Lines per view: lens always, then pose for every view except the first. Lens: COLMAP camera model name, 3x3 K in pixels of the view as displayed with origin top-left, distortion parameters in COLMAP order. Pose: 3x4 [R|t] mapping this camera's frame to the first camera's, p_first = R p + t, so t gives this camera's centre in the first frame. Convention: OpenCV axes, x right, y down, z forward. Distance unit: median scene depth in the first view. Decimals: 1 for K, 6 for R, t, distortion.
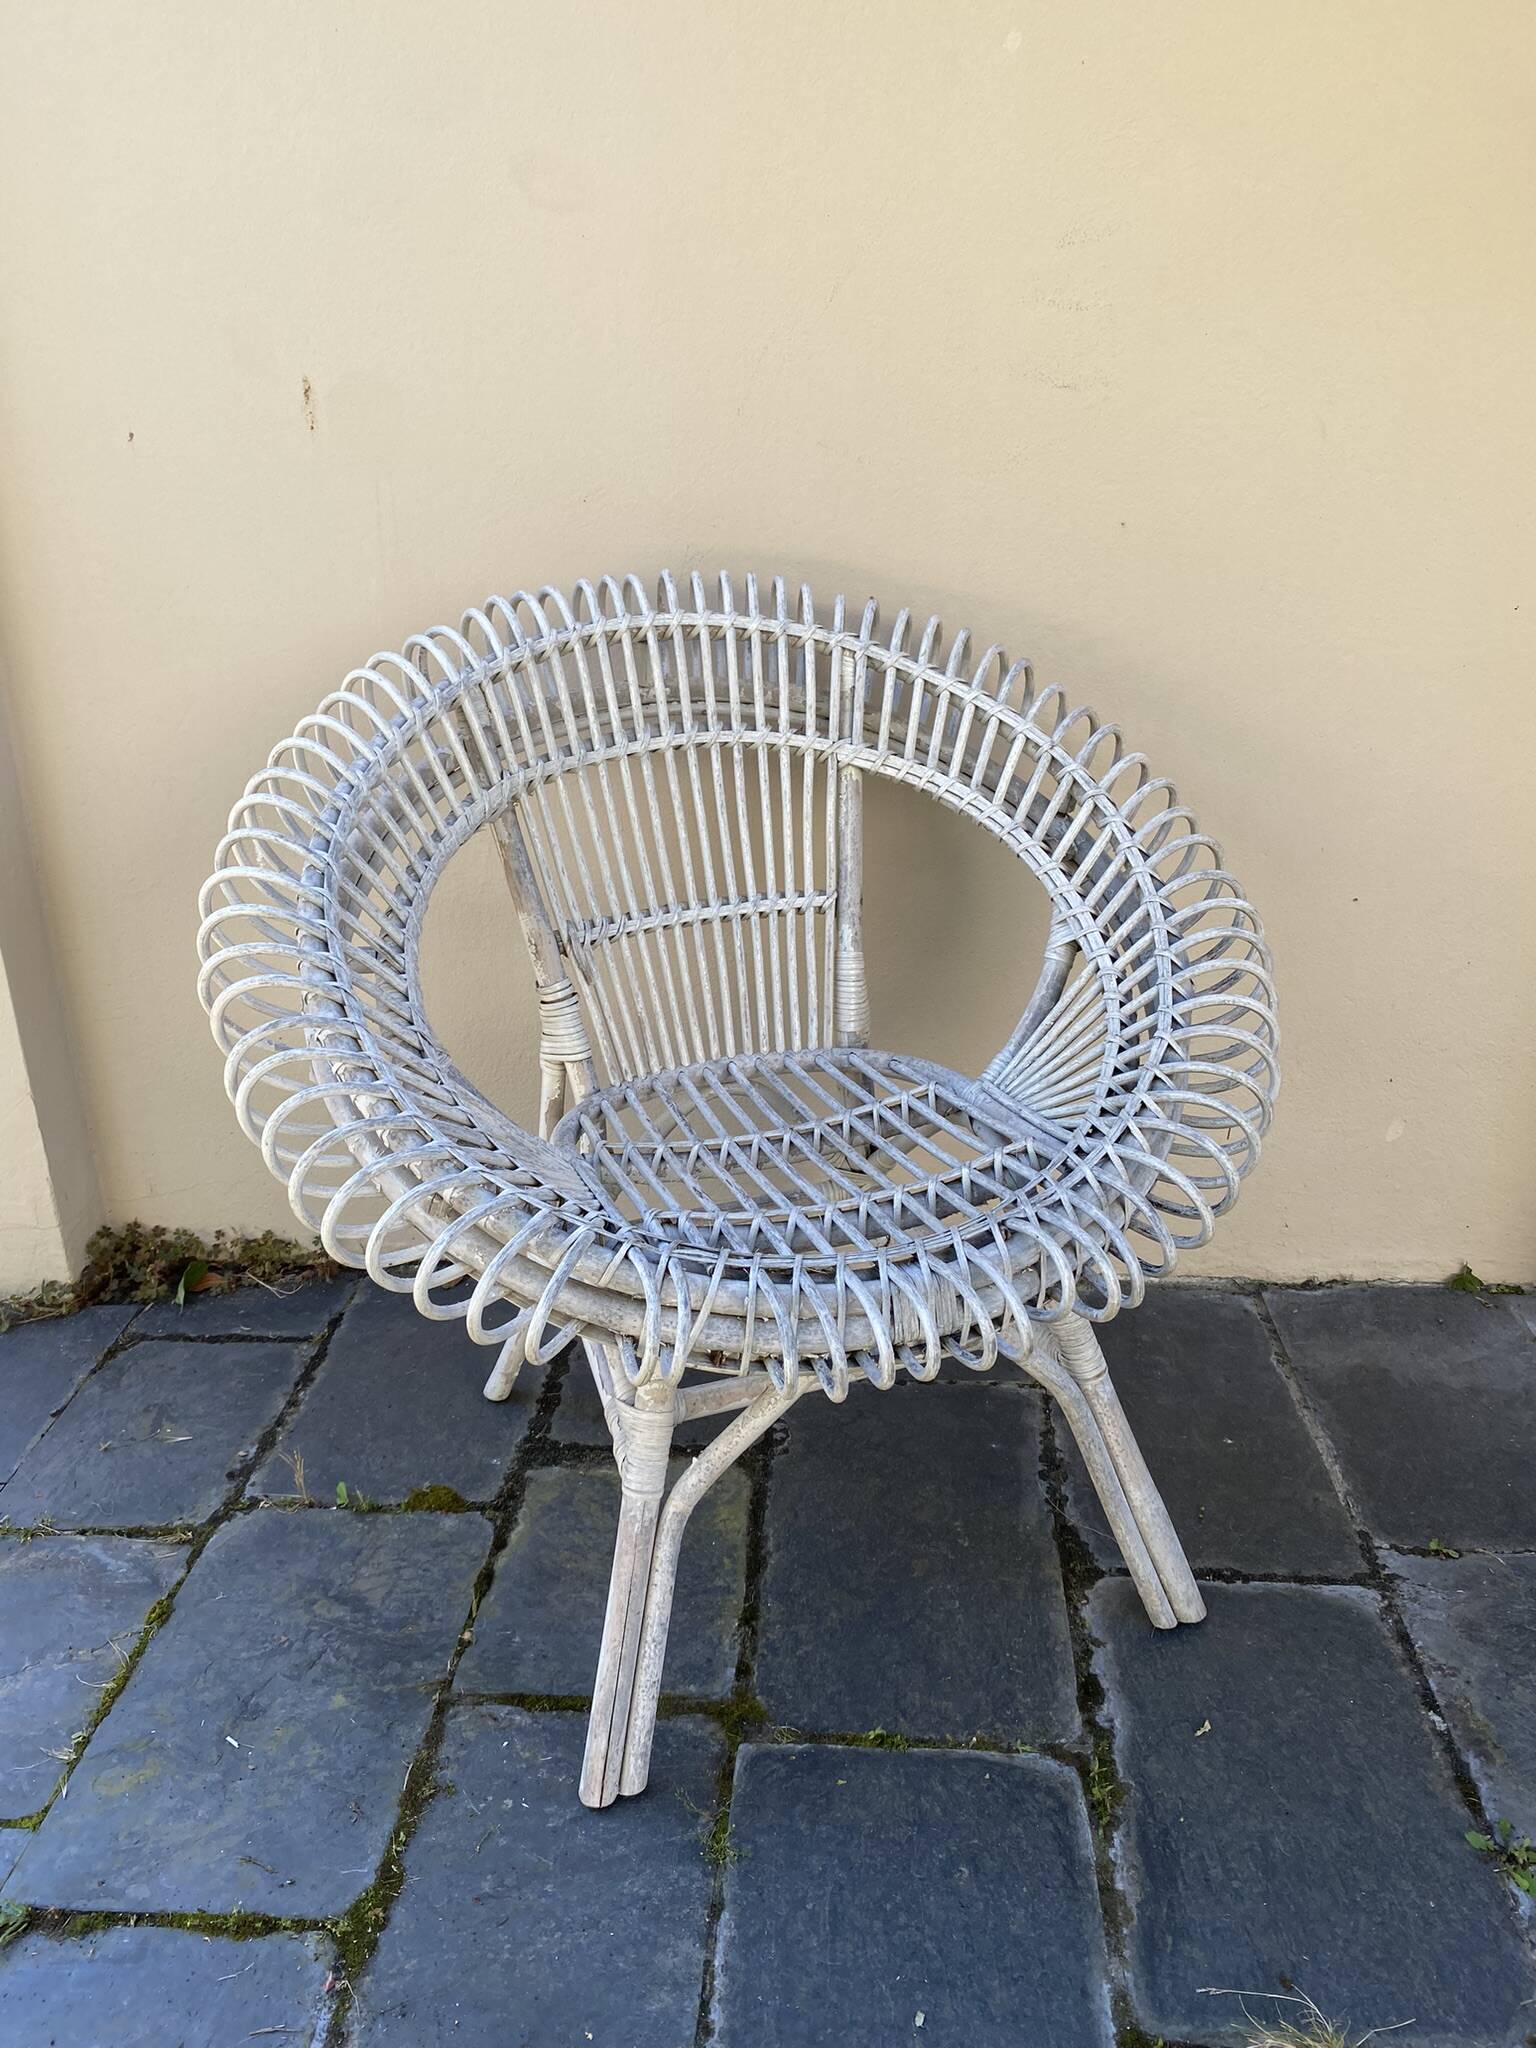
lens RADIAL K [[1550.6, 0, 761.7], [0, 1550.6, 996.0], [0, 0, 1]] dist [0.004877, 0.003805]
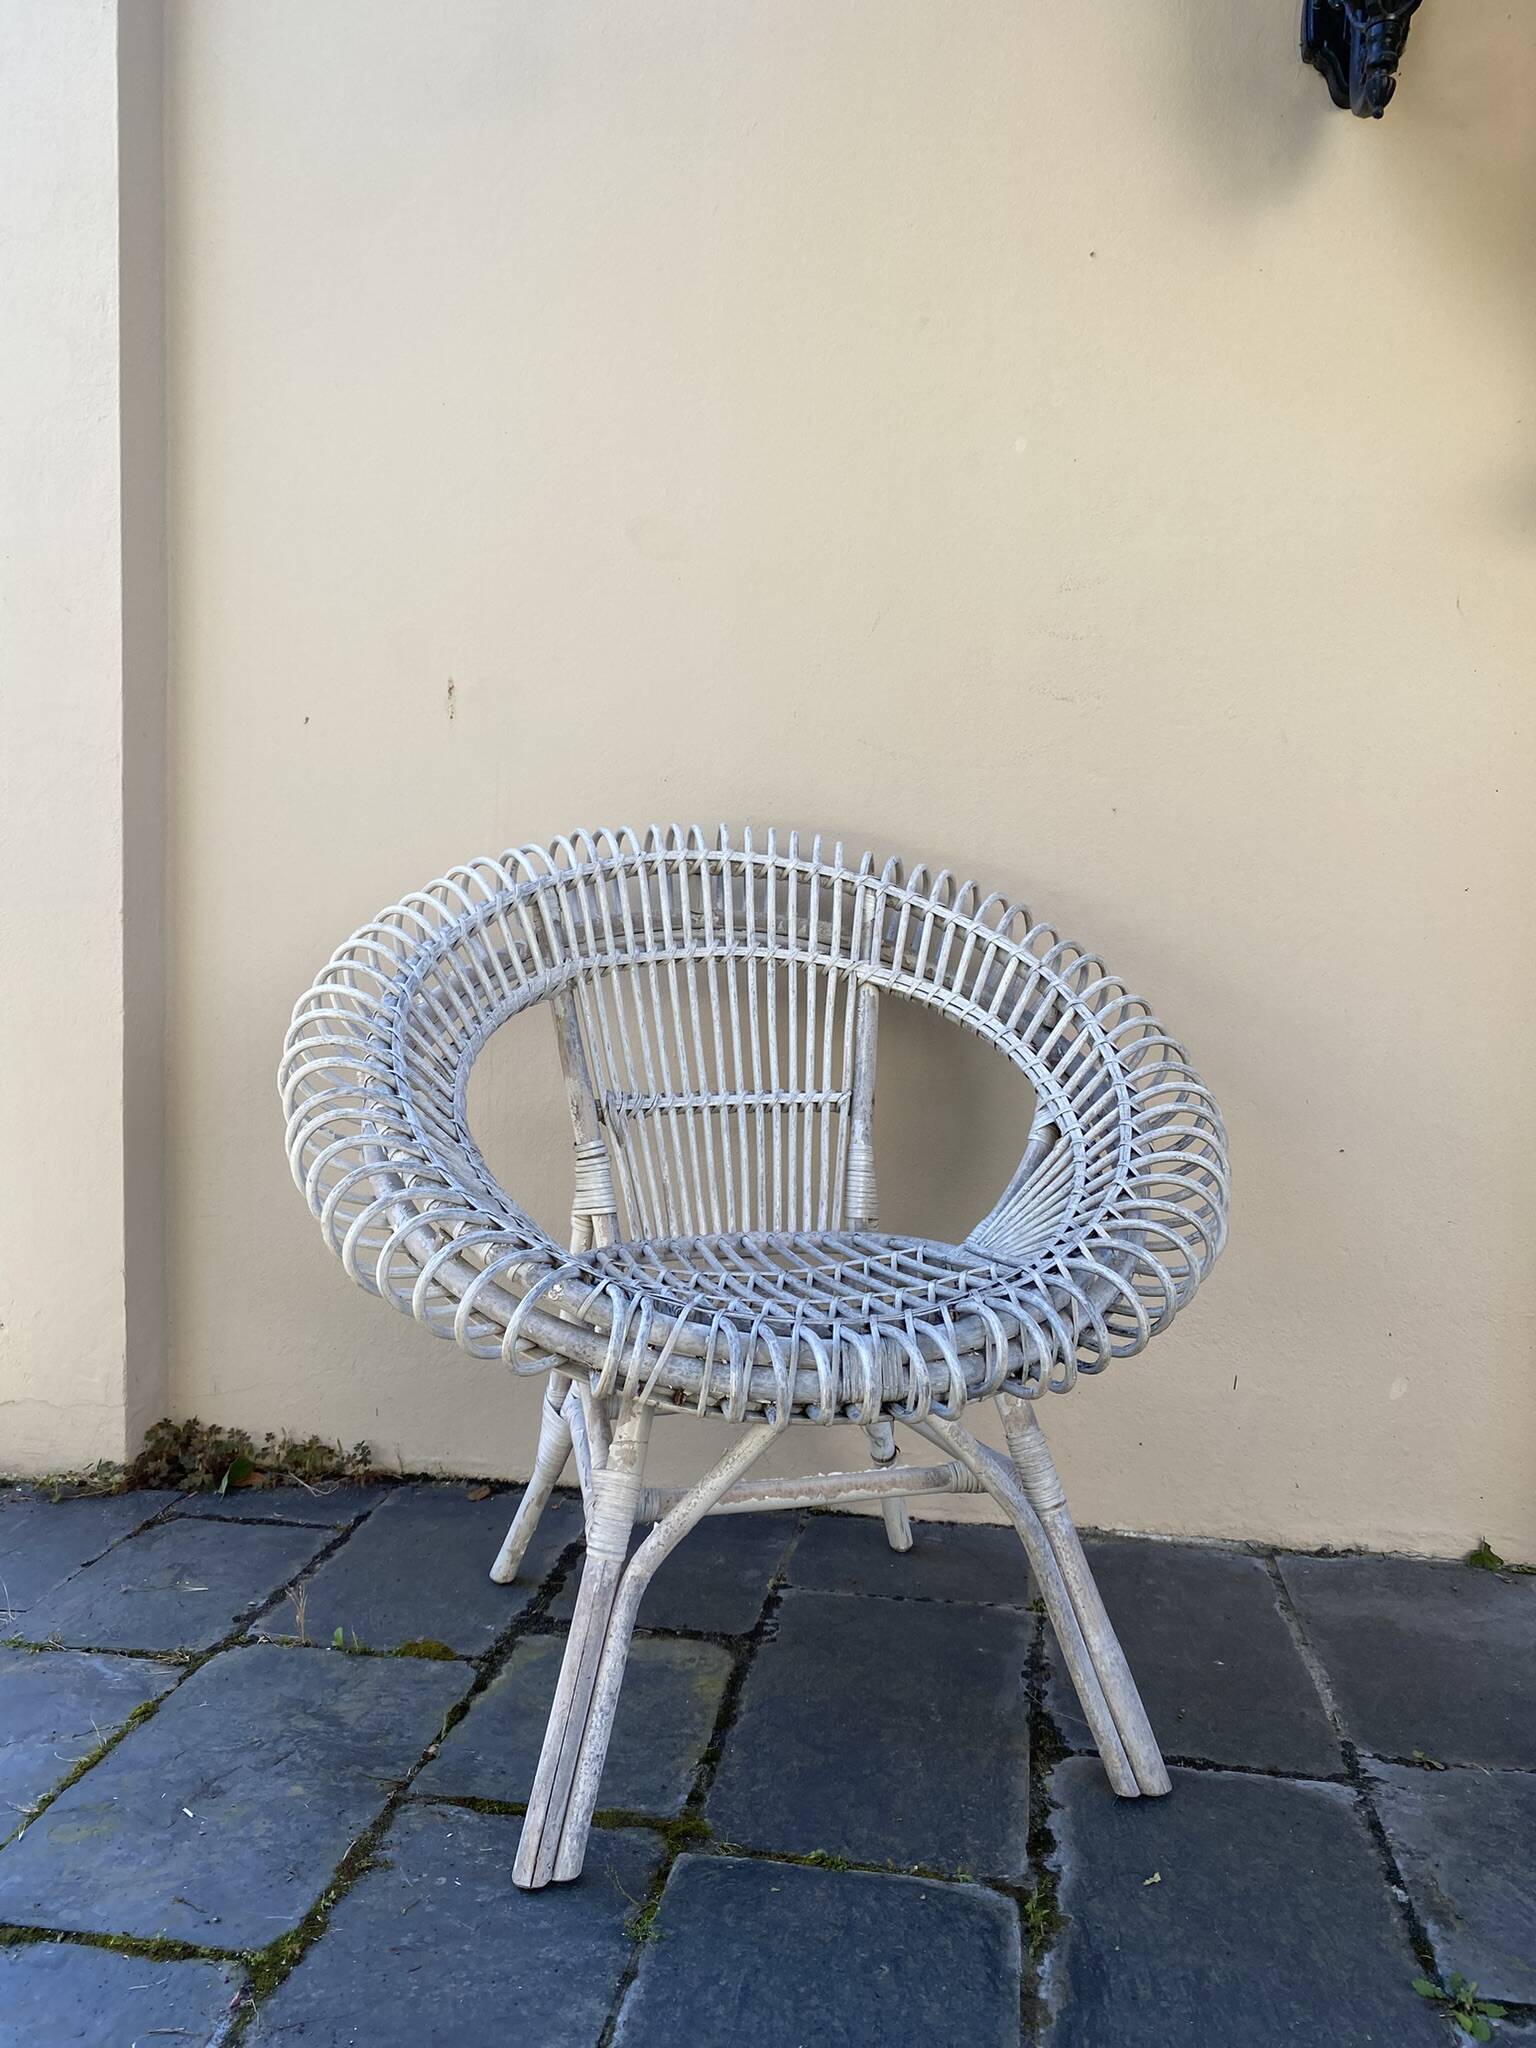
lens RADIAL K [[1550.6, 0, 781.4], [0, 1550.6, 998.2], [0, 0, 1]] dist [0.004877, 0.003805]
pose [[0.995556, 0.048186, -0.080910, 0.097588], [-0.070507, 0.950945, -0.301217, 0.238493], [0.062427, 0.305583, 0.950117, -0.101109]]
